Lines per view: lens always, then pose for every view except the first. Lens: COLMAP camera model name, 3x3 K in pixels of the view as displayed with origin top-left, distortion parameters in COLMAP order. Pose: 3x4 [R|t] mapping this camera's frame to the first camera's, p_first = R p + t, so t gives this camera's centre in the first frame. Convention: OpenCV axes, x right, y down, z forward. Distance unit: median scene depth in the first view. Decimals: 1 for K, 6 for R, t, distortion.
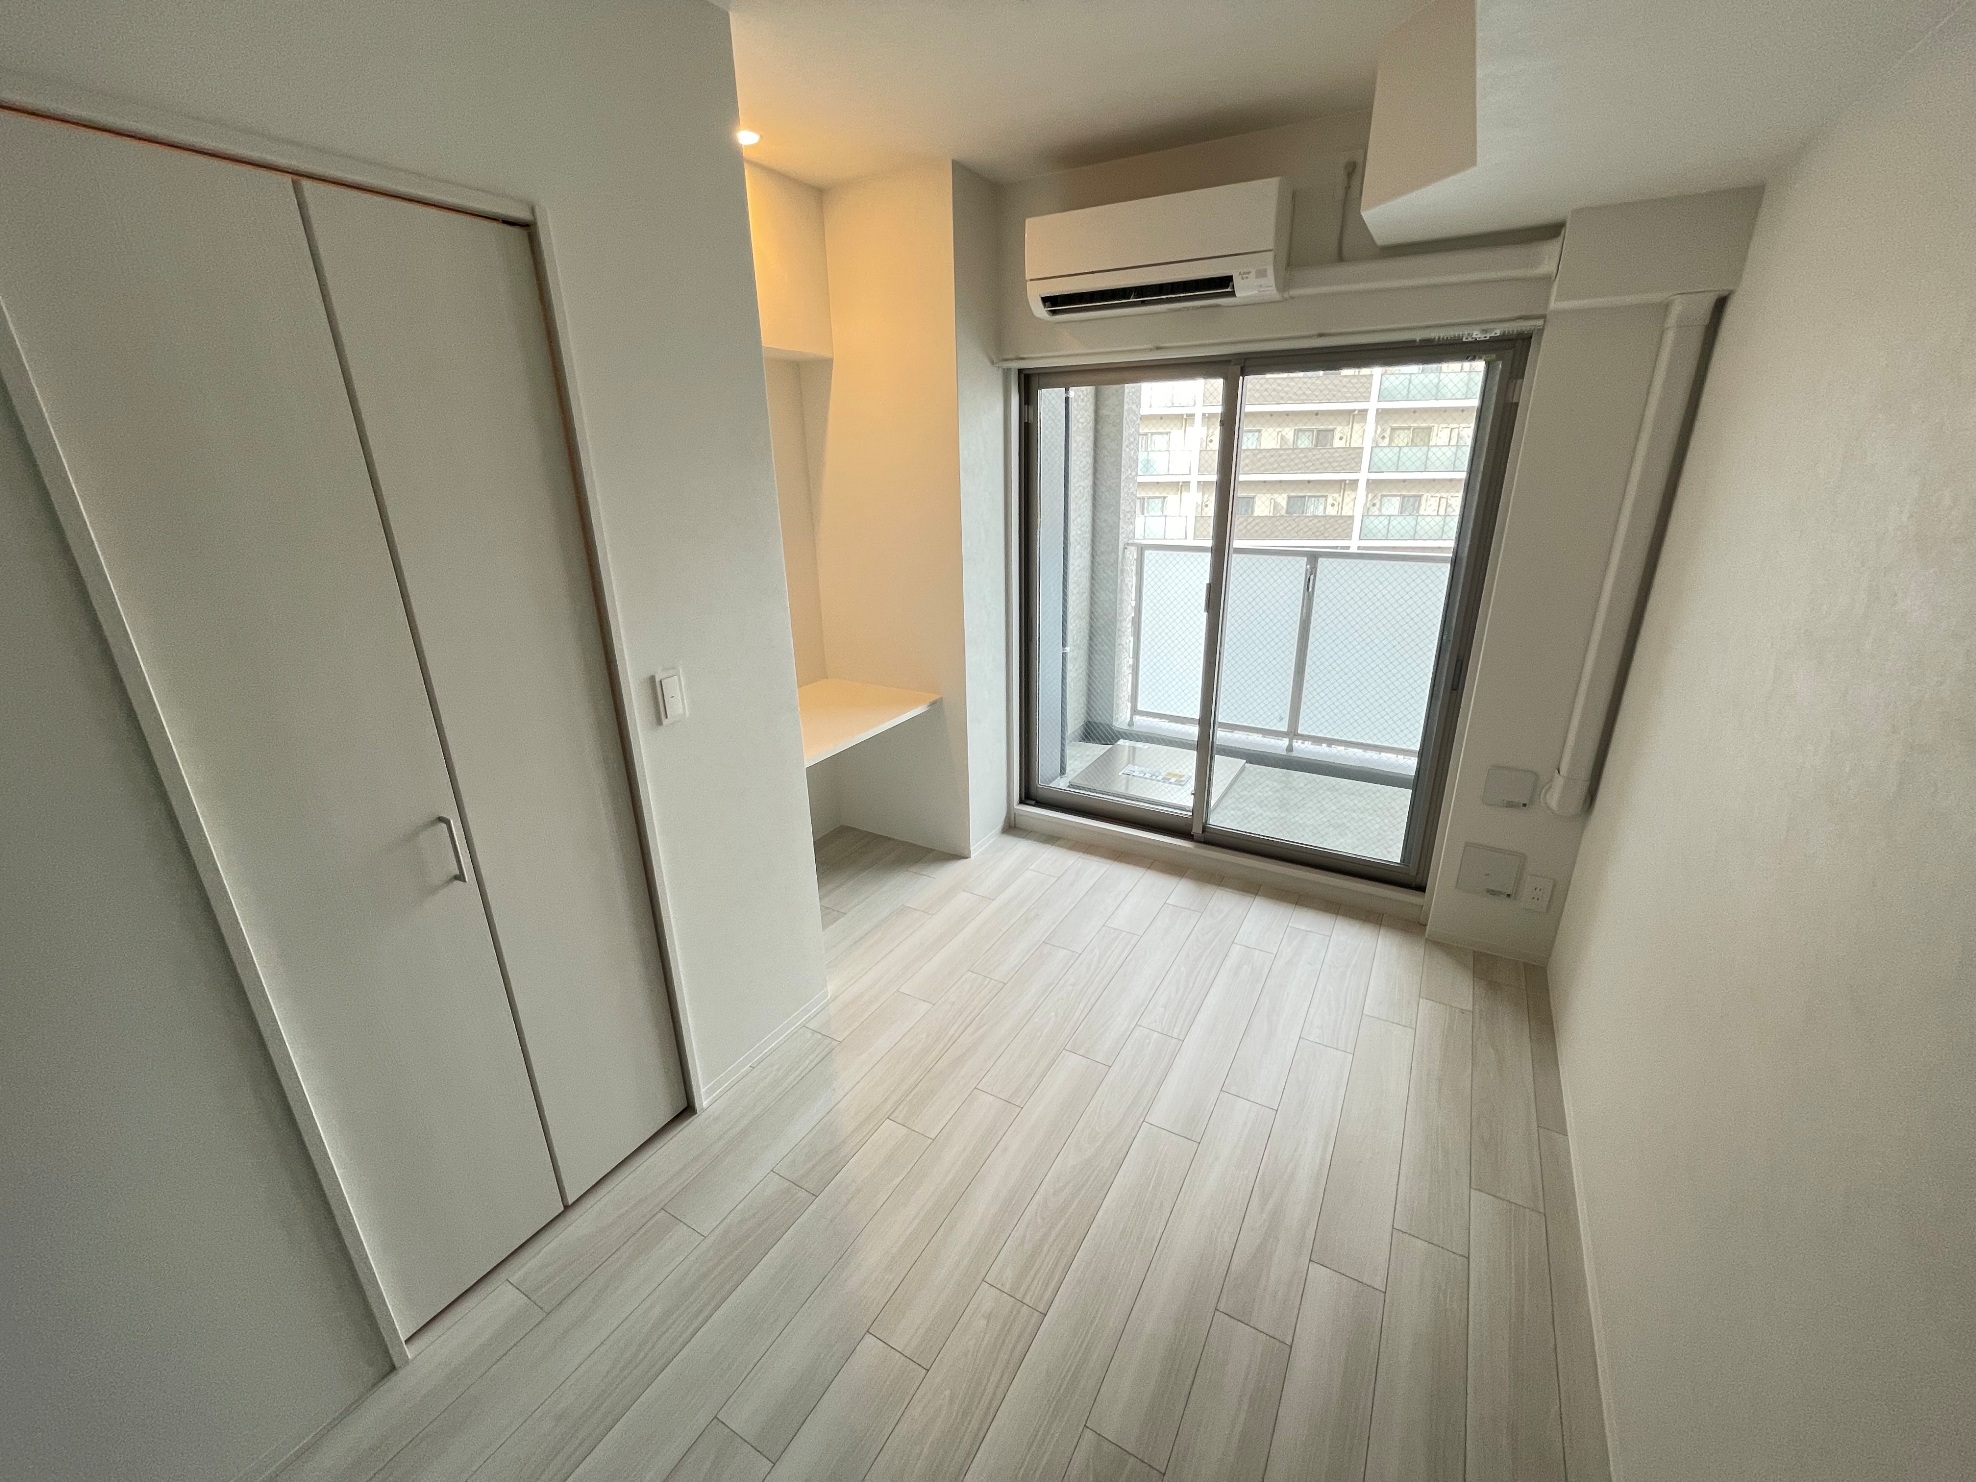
lens RADIAL K [[797.0, 0, 985.2], [0, 797.0, 744.9], [0, 0, 1]] dist [0.002357, 0.000654]
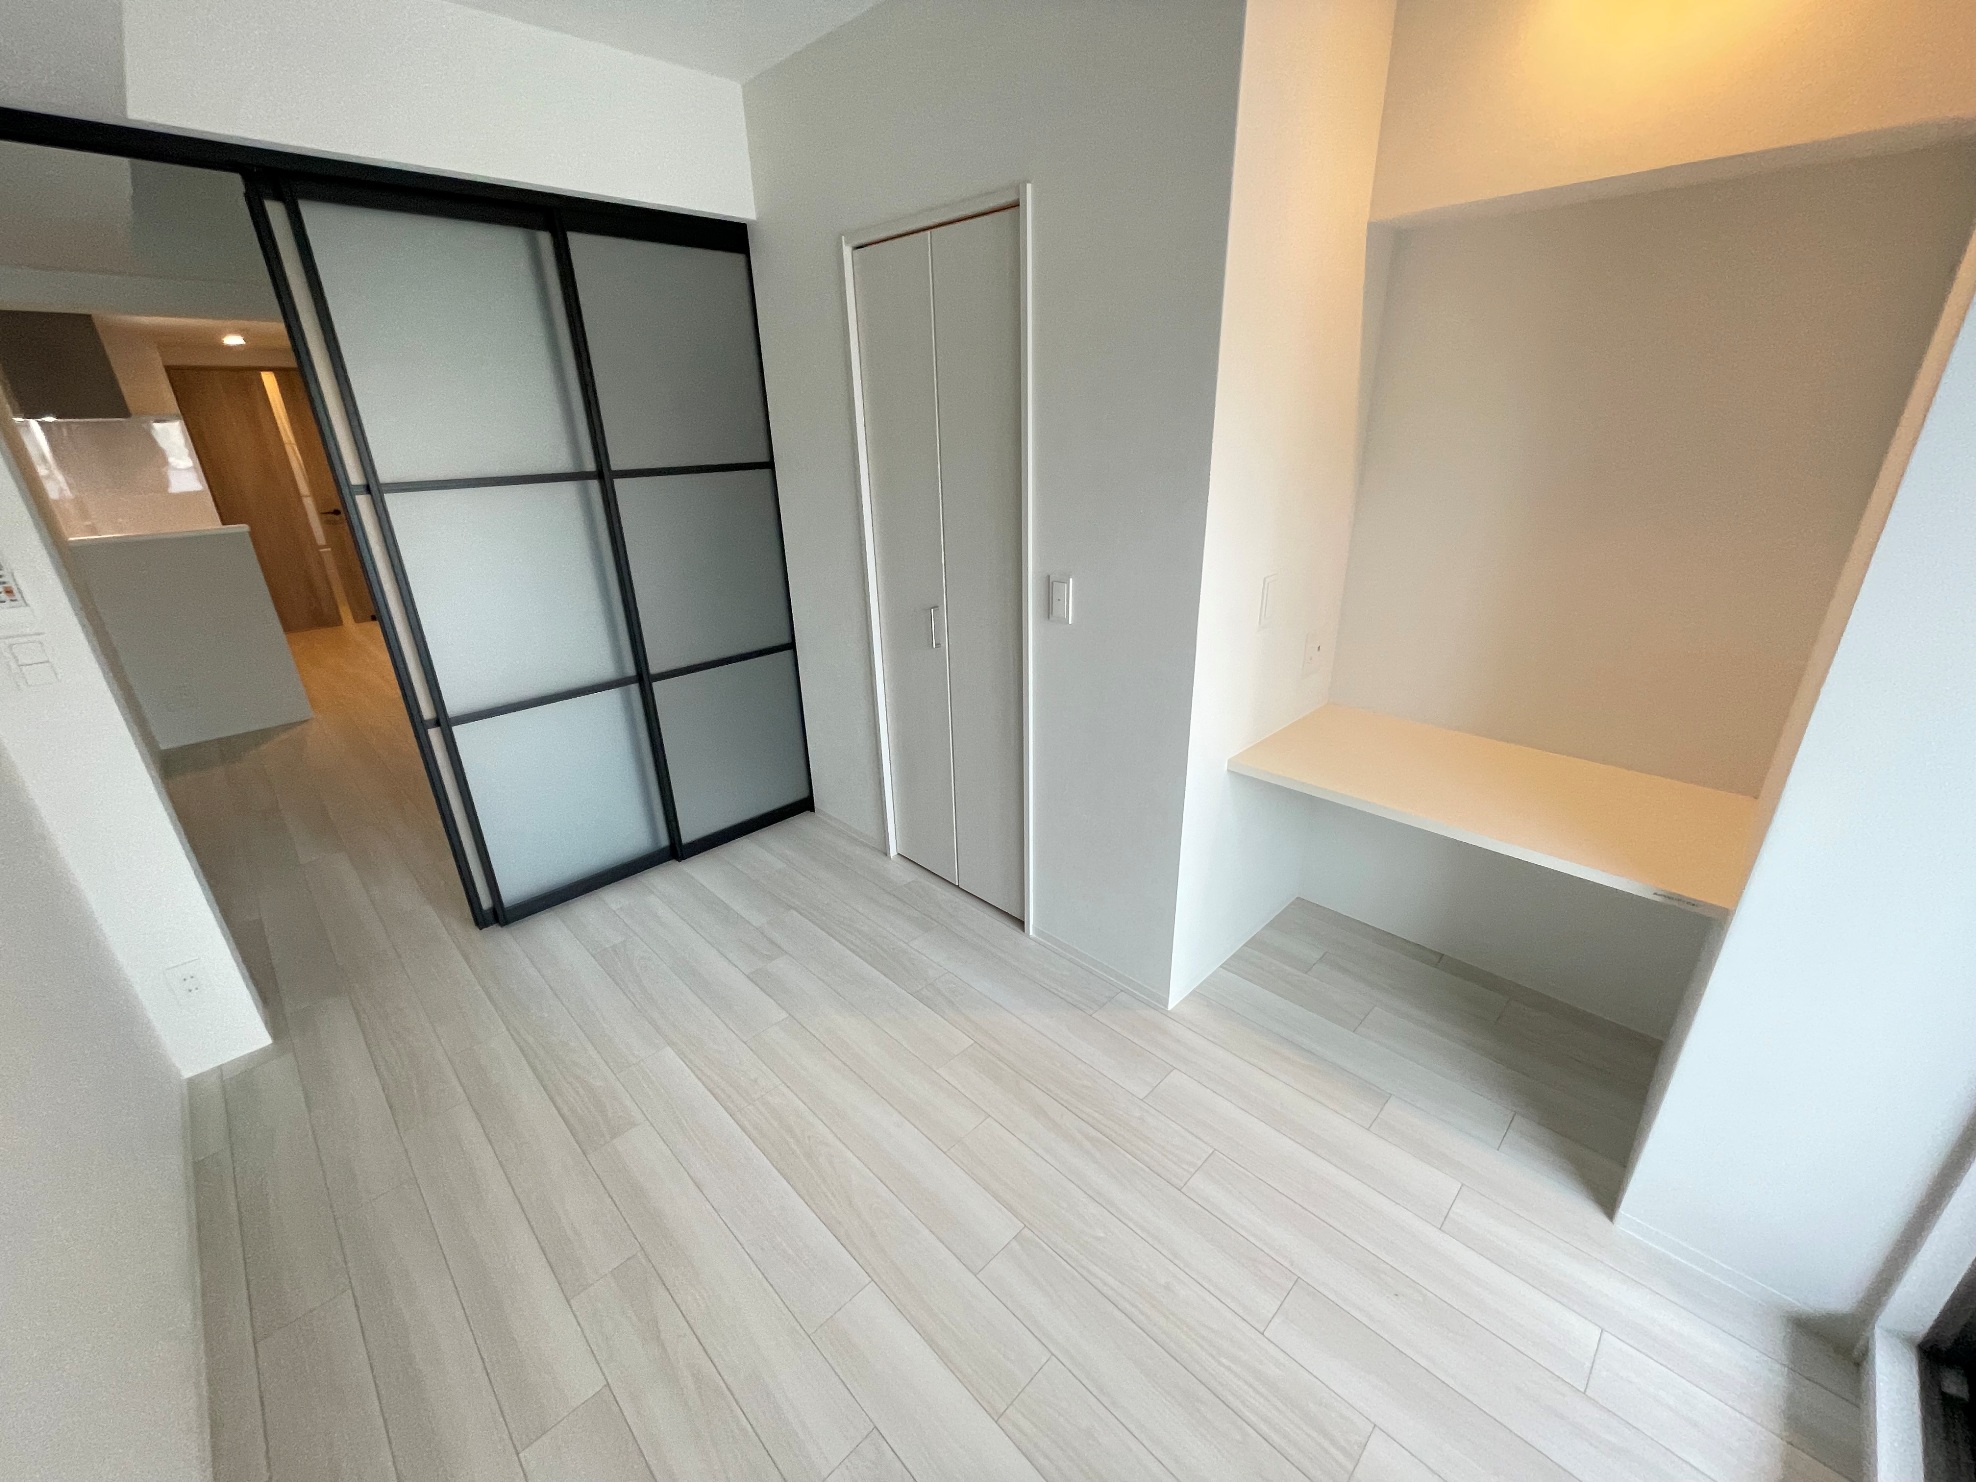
lens RADIAL K [[797.0, 0, 988.6], [0, 797.0, 739.9], [0, 0, 1]] dist [0.002357, 0.000654]
pose [[-0.254955, 0.385856, -0.886630, 0.643574], [-0.307079, 0.837157, 0.452627, -0.335563], [0.916897, 0.387665, -0.094949, 0.971163]]
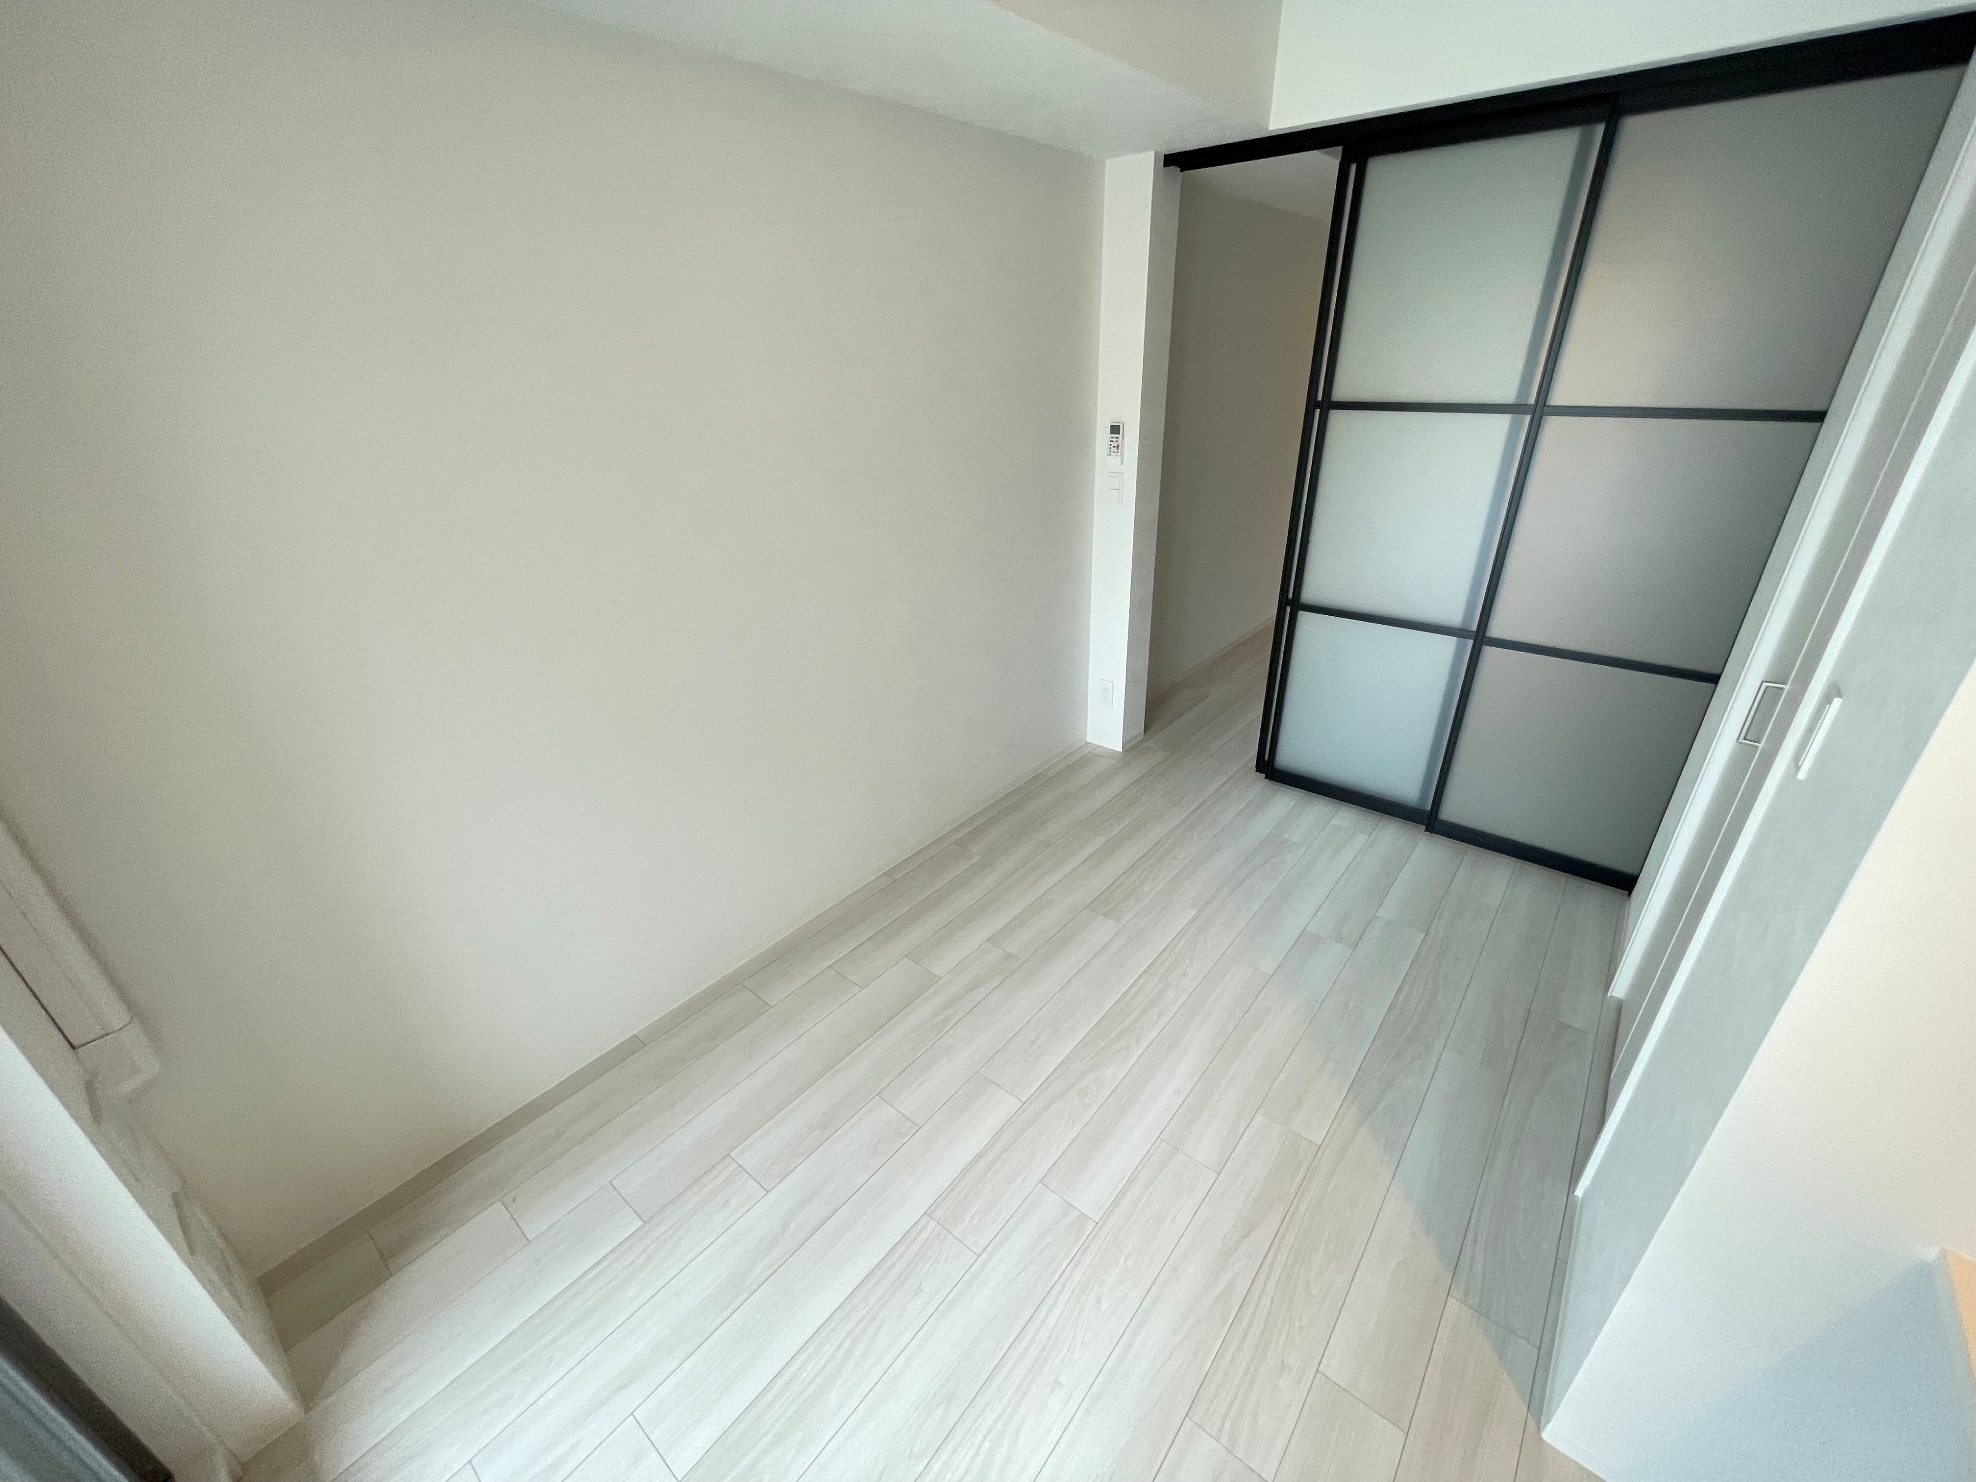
lens RADIAL K [[797.0, 0, 995.8], [0, 797.0, 740.4], [0, 0, 1]] dist [0.002357, 0.000654]
pose [[-0.987896, -0.031300, 0.151924, 0.103708], [0.088072, 0.693055, 0.715484, -0.476060], [-0.127687, 0.720204, -0.681910, 1.325947]]
